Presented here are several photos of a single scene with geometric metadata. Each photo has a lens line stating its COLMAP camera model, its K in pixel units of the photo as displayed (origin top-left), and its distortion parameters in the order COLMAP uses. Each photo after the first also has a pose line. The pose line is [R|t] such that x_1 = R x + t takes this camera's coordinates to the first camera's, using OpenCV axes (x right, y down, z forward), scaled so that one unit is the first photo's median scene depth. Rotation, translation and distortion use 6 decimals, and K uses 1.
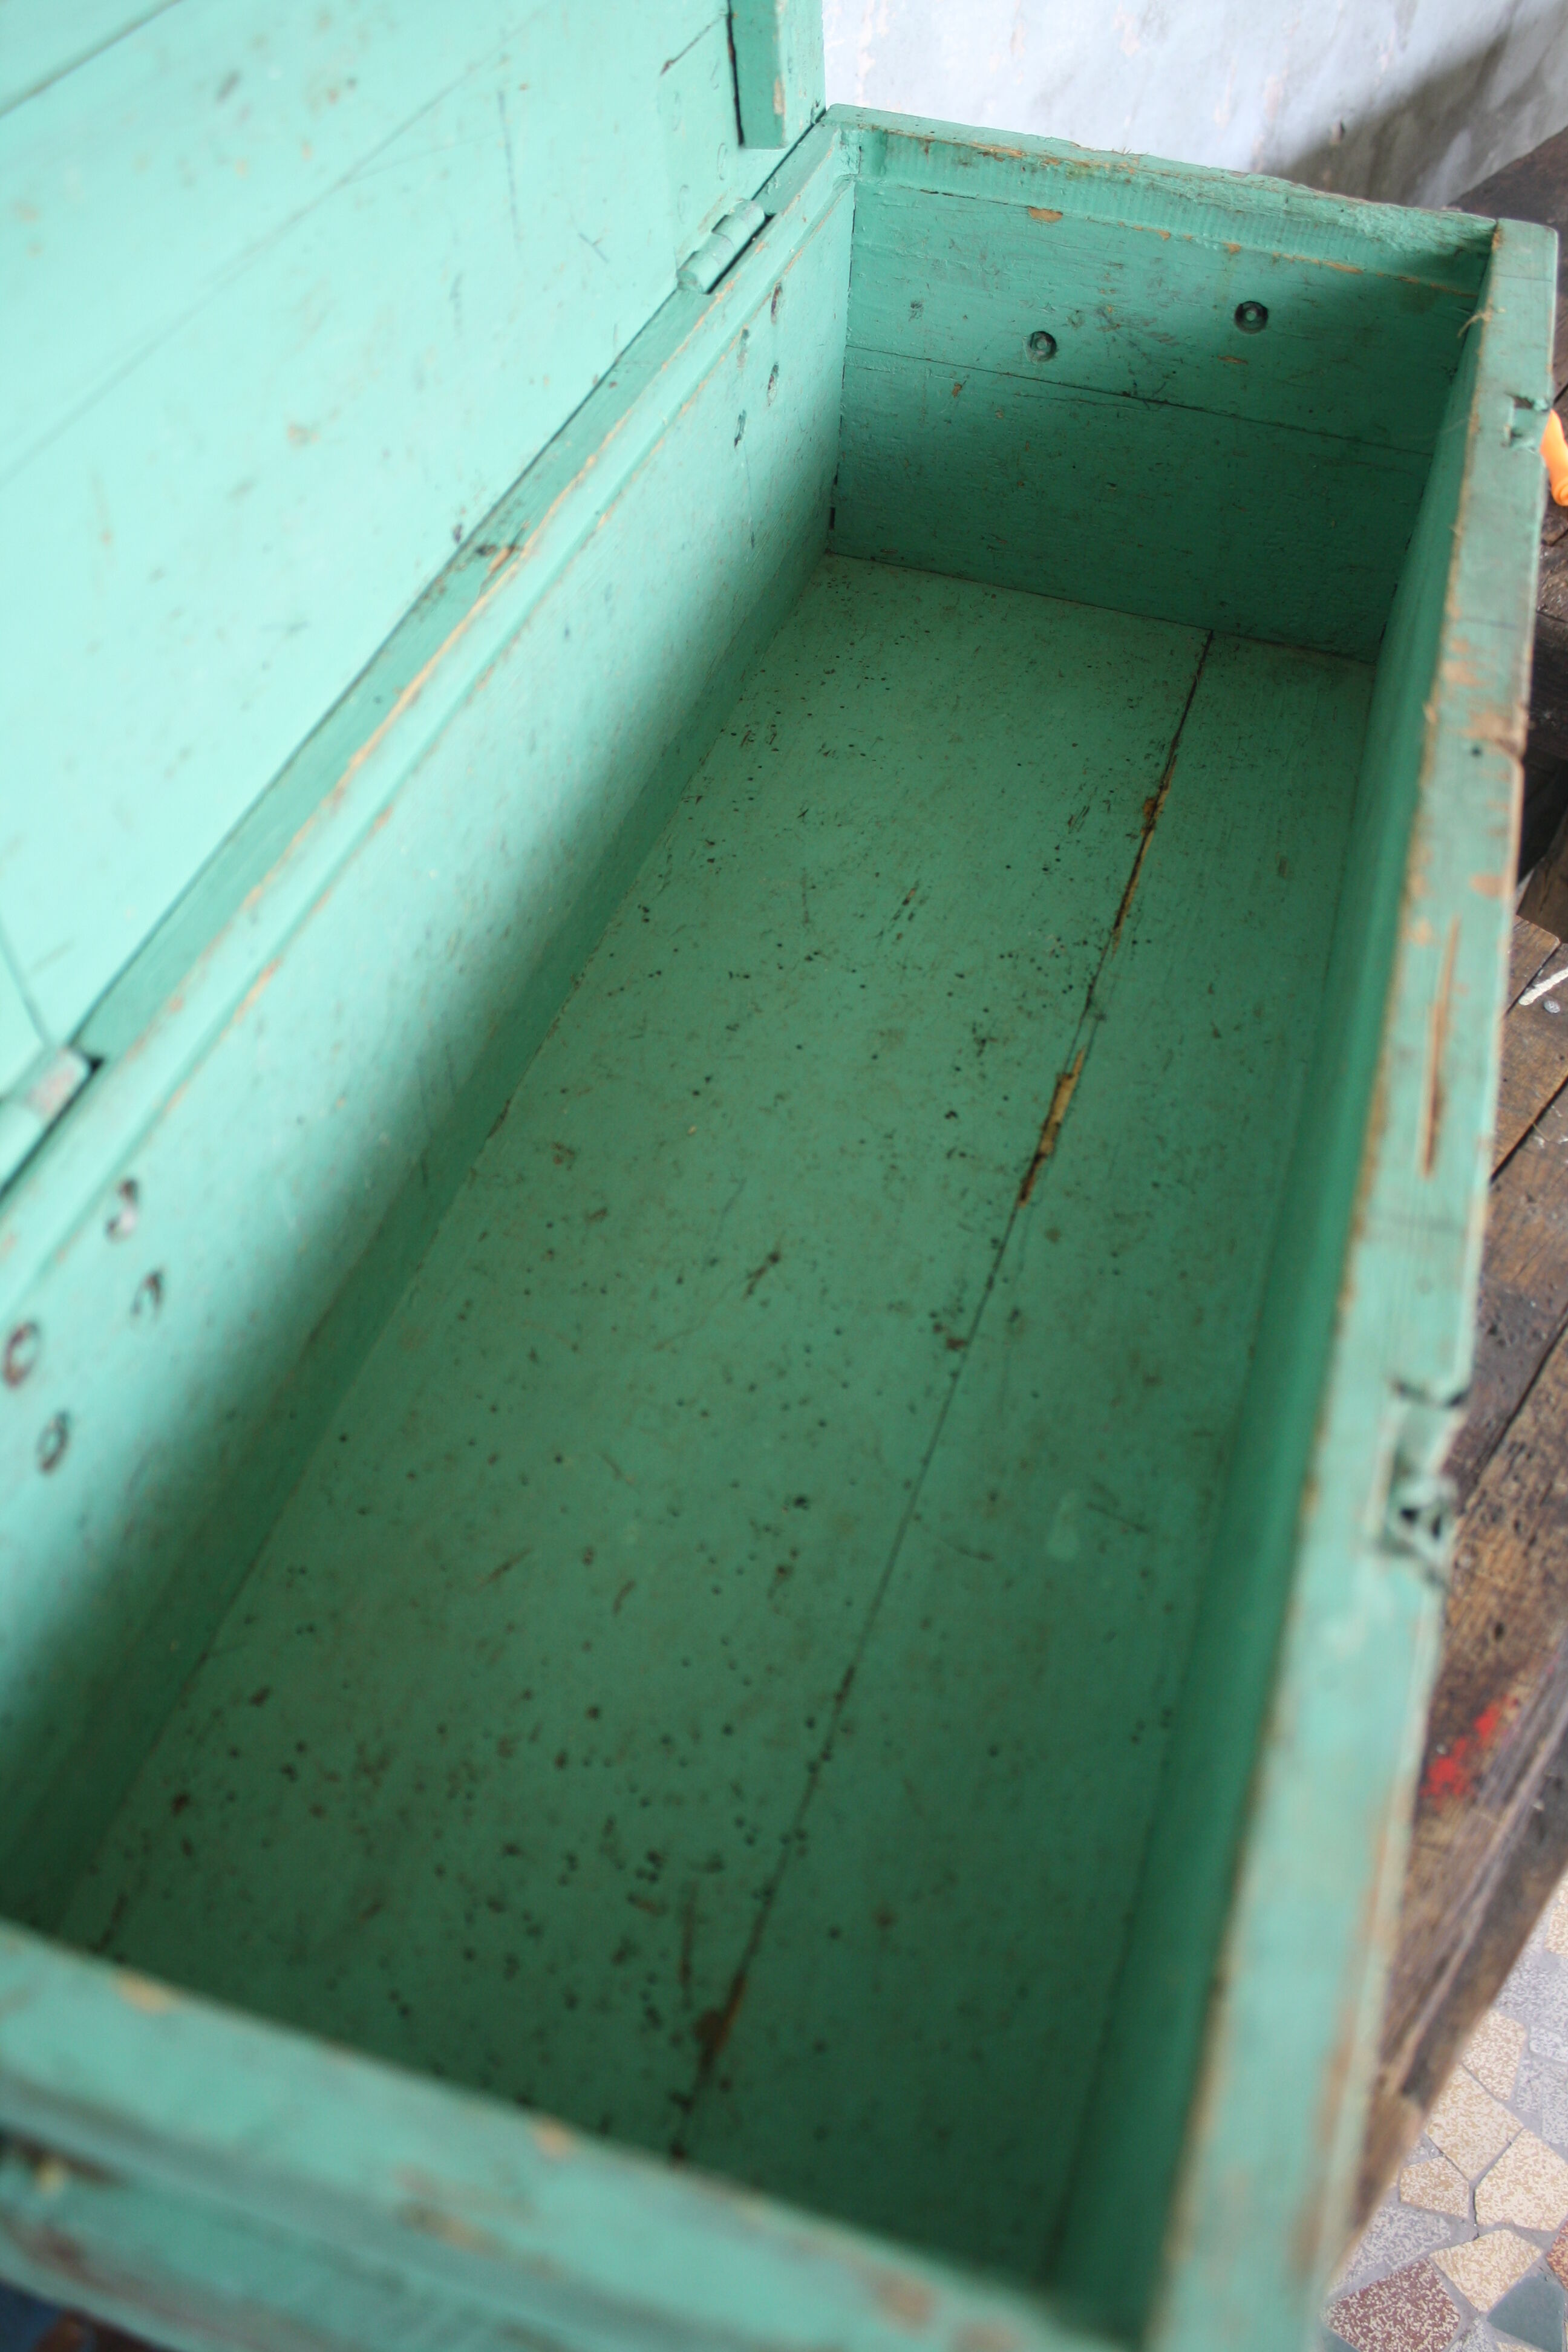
lens RADIAL K [[1959.0, 0, 784.0], [0, 1959.0, 1176.0], [0, 0, 1]] dist [-0.176986, 0.165911]
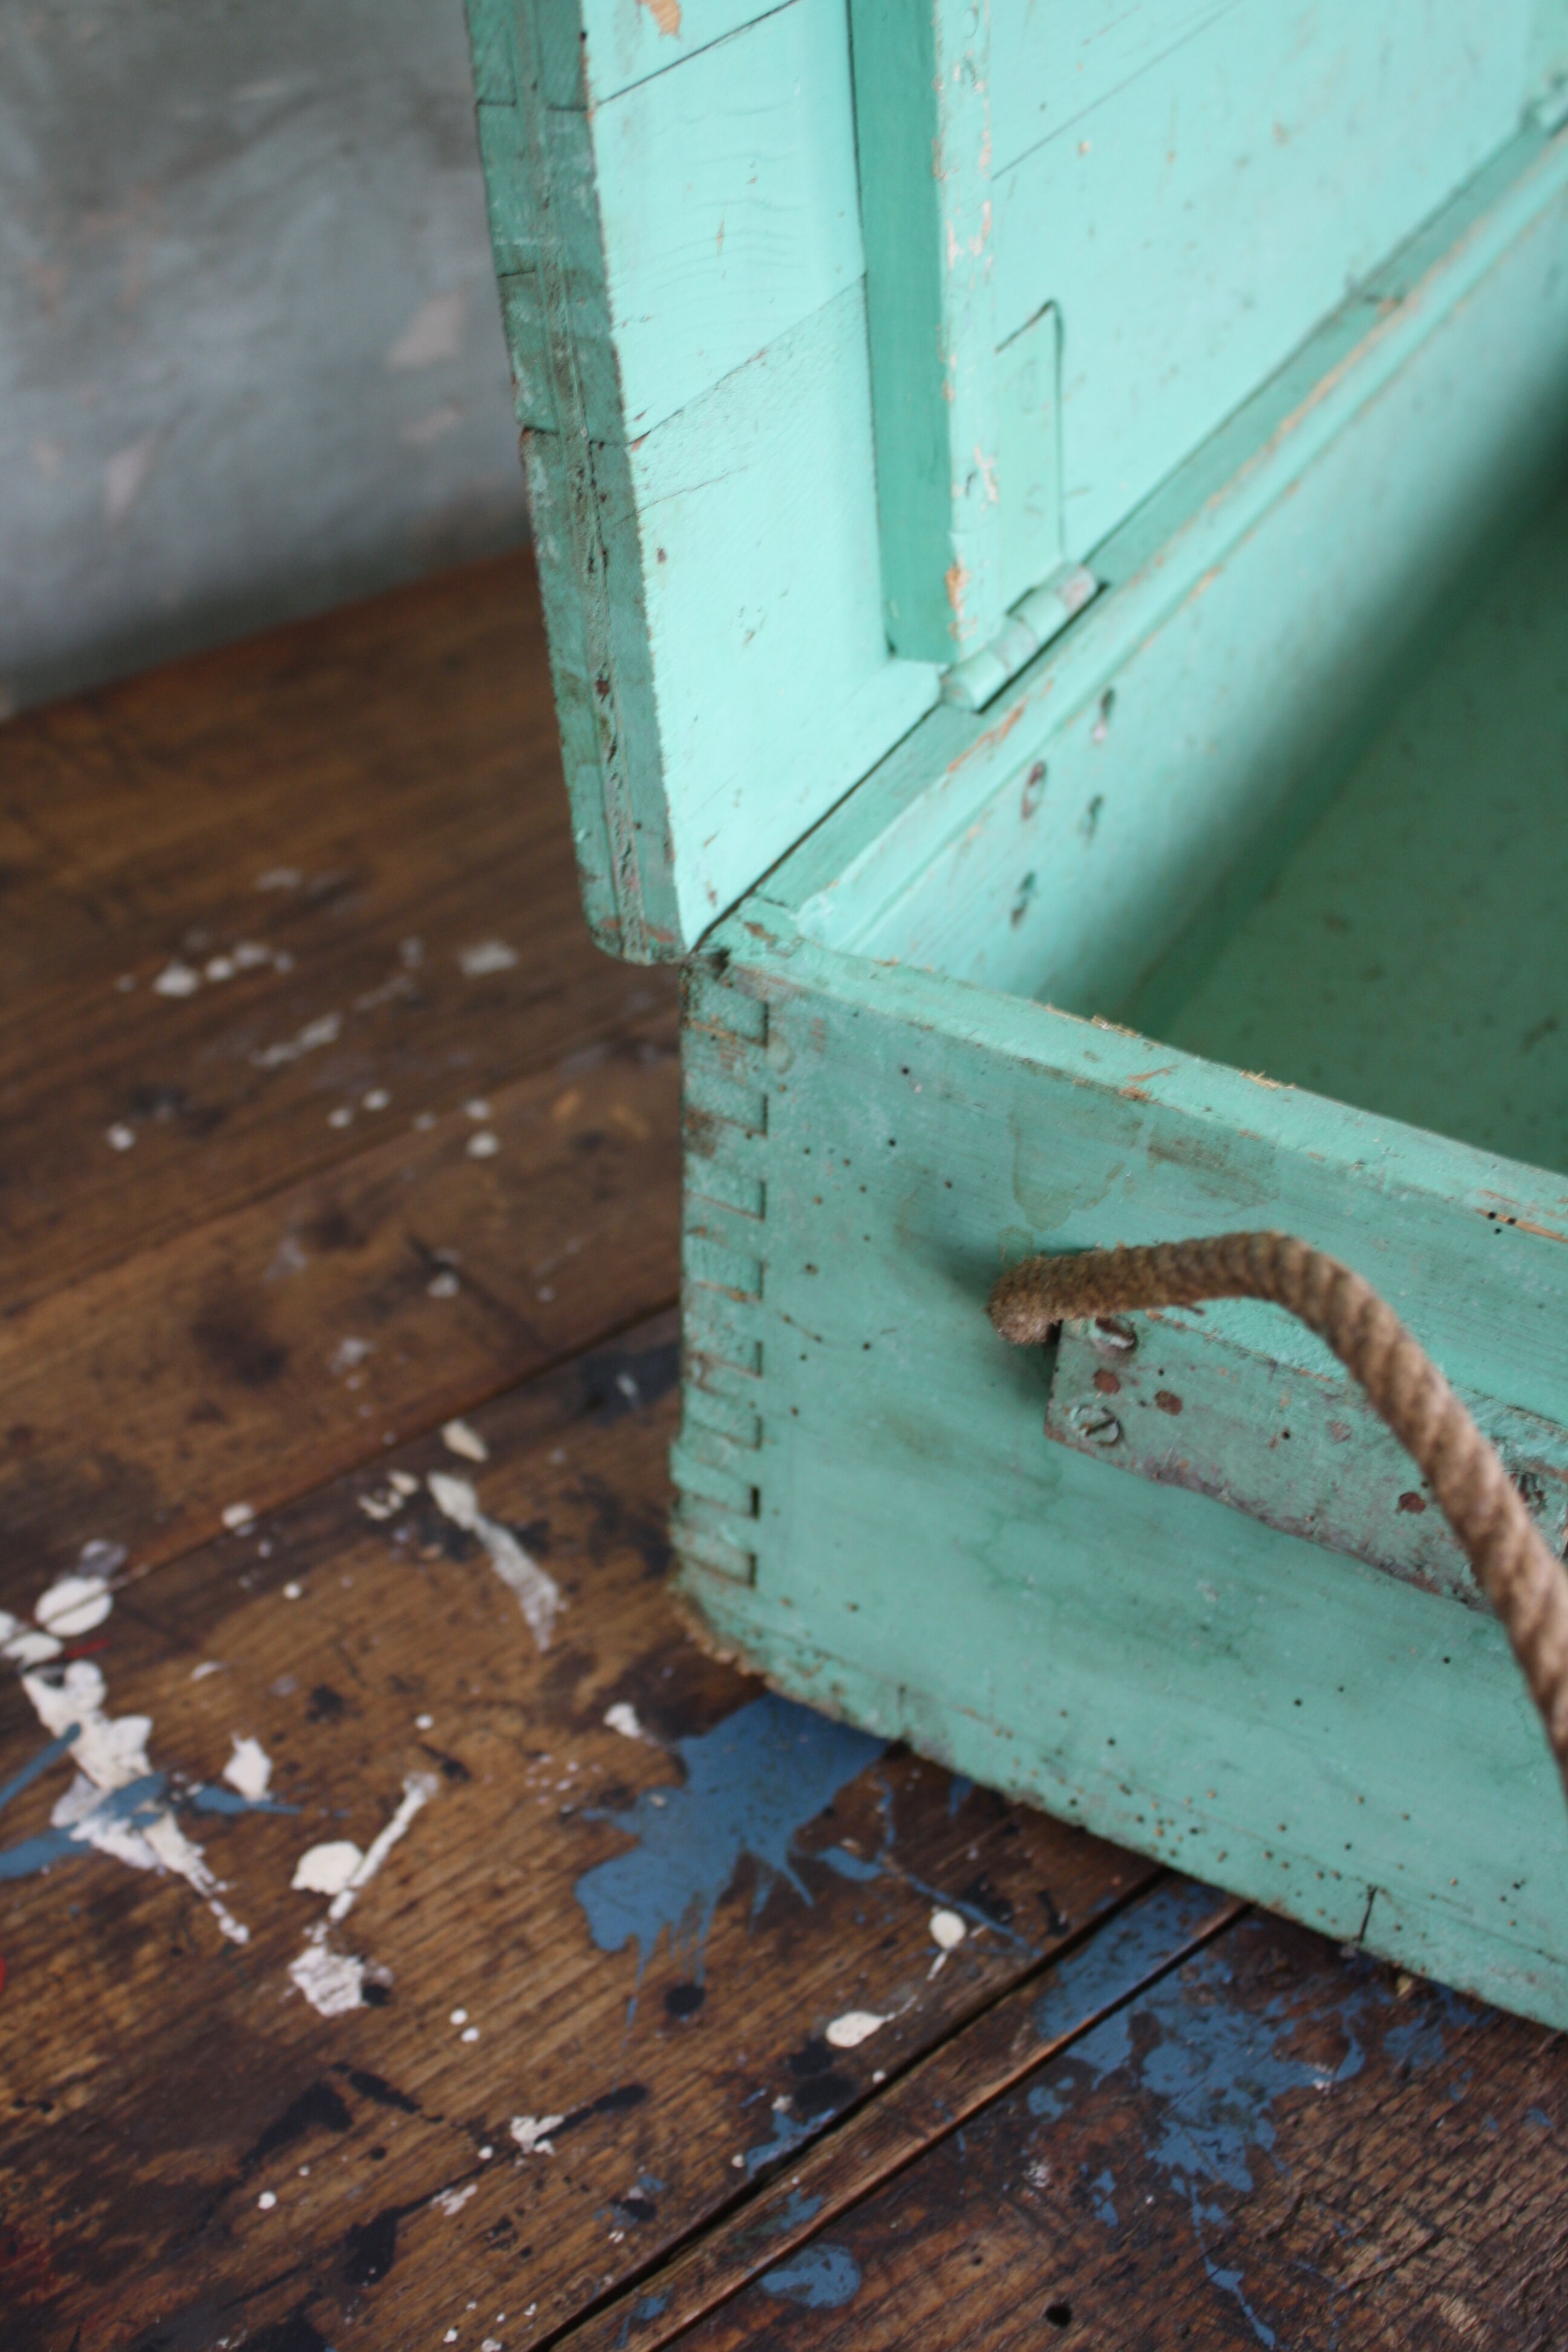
lens RADIAL K [[2595.1, 0, 784.0], [0, 2595.1, 1176.0], [0, 0, 1]] dist [0.007035, 0.009992]
pose [[0.983373, 0.097201, -0.153394, -0.243870], [-0.123624, 0.977064, -0.173388, 0.538409], [0.133022, 0.189468, 0.972834, -0.460967]]
